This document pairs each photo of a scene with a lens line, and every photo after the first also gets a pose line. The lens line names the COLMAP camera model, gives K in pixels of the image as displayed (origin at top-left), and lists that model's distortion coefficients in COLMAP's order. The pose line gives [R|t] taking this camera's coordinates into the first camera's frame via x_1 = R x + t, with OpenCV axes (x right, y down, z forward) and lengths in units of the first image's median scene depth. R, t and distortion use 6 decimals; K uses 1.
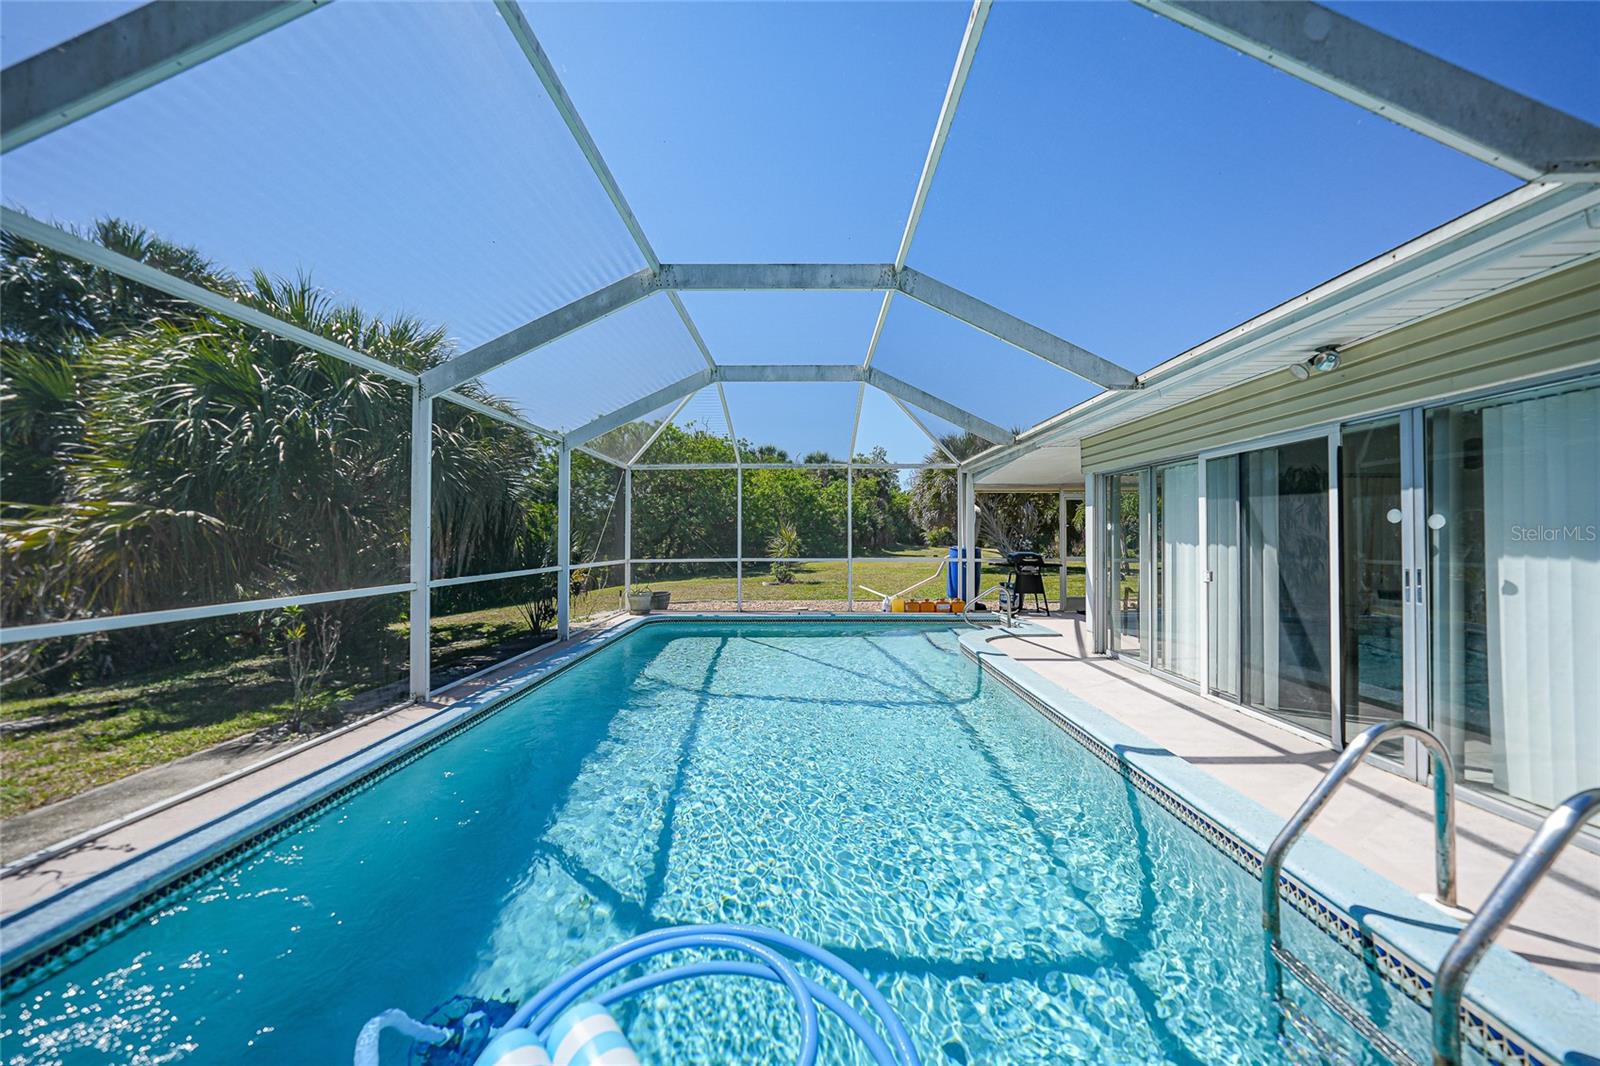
lens RADIAL K [[564.7, 0, 800.6], [0, 564.7, 533.8], [0, 0, 1]] dist [-0.001324, 0.000430]
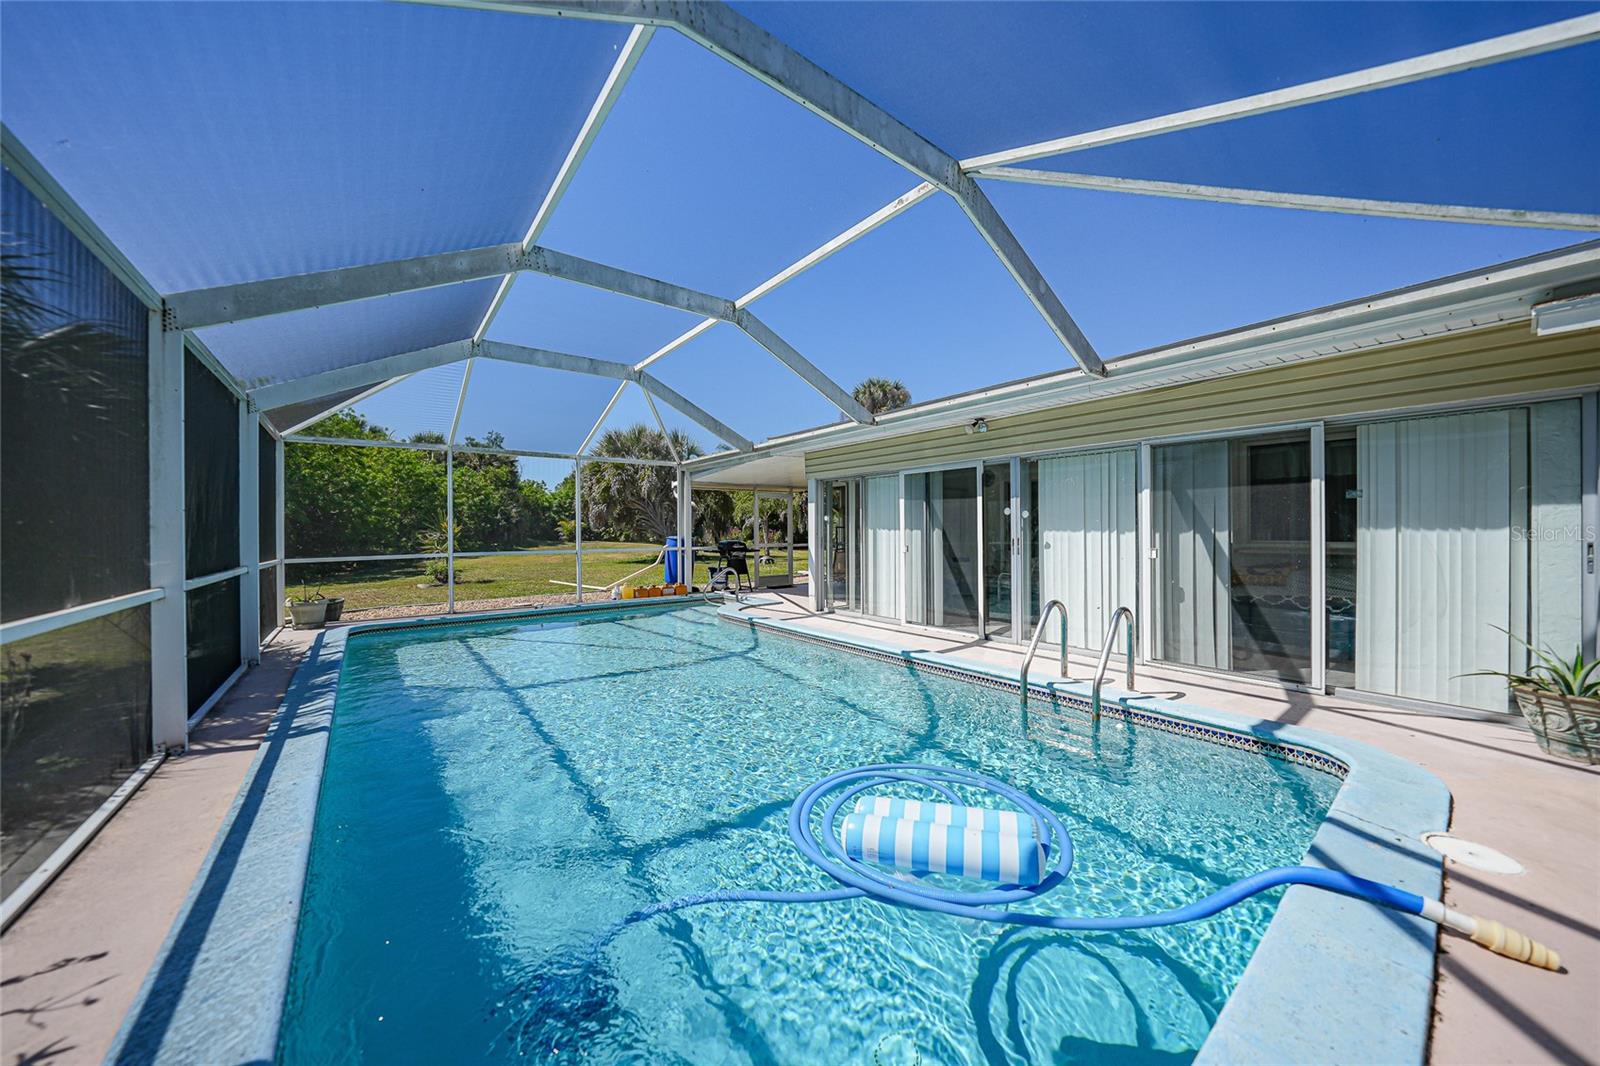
lens RADIAL K [[564.7, 0, 802.9], [0, 564.7, 528.5], [0, 0, 1]] dist [-0.001324, 0.000430]
pose [[0.780136, -0.005157, 0.625588, -0.313751], [0.005685, 0.999983, 0.001154, 0.009484], [-0.625584, 0.002656, 0.780153, -0.034412]]
